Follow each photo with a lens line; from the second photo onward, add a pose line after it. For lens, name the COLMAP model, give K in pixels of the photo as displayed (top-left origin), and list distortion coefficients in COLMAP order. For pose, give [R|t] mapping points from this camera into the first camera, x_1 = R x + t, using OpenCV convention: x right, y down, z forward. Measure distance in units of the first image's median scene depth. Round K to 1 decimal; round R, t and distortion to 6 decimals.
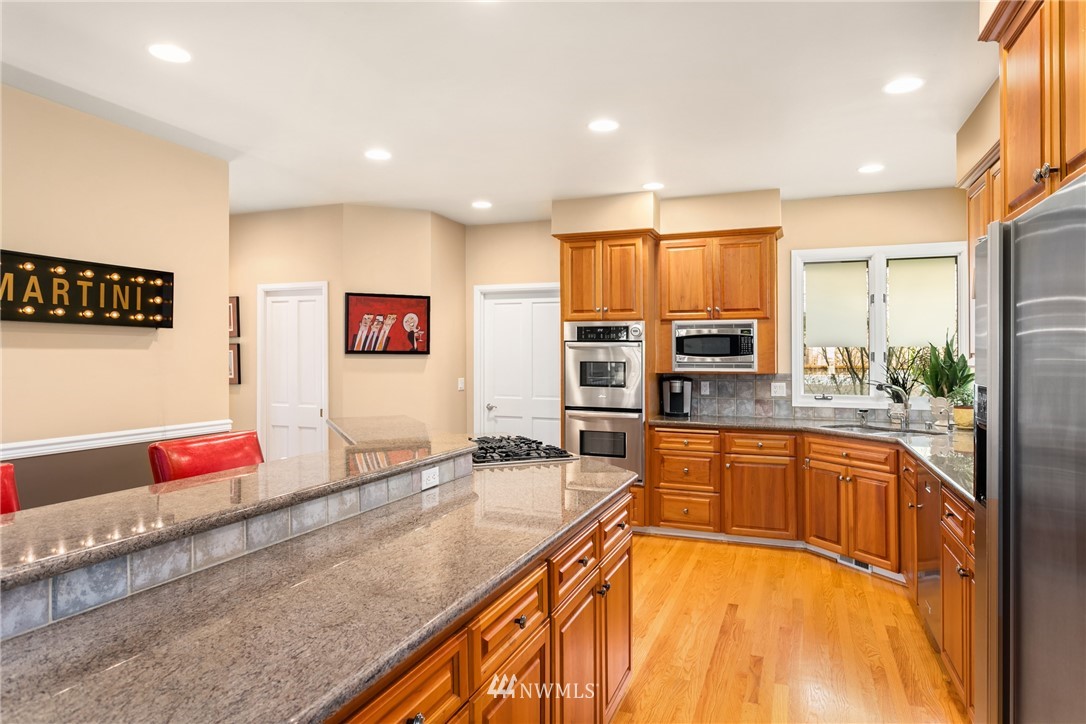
lens RADIAL K [[665.2, 0, 549.6], [0, 665.2, 347.7], [0, 0, 1]] dist [-0.003765, -0.000396]
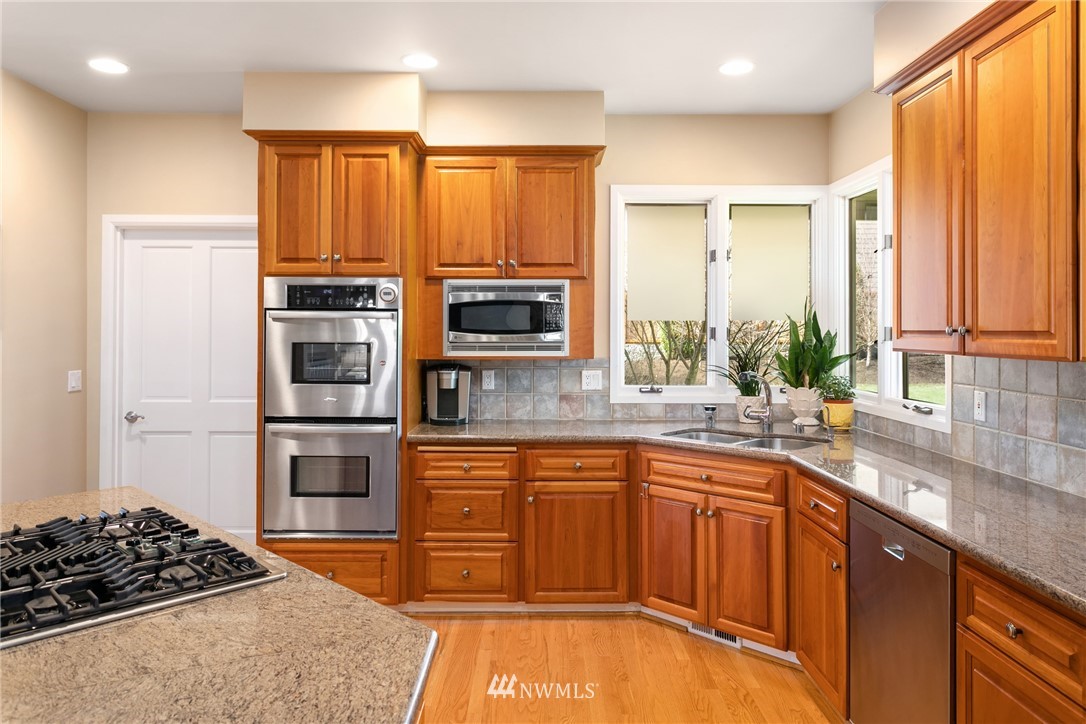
lens RADIAL K [[710.2, 0, 567.6], [0, 710.2, 313.1], [0, 0, 1]] dist [0.001708, 0.000377]
pose [[0.915313, 0.008823, 0.402647, 0.015373], [-0.004470, 0.999921, -0.011749, 0.000337], [-0.402719, 0.008954, 0.915280, 0.320901]]
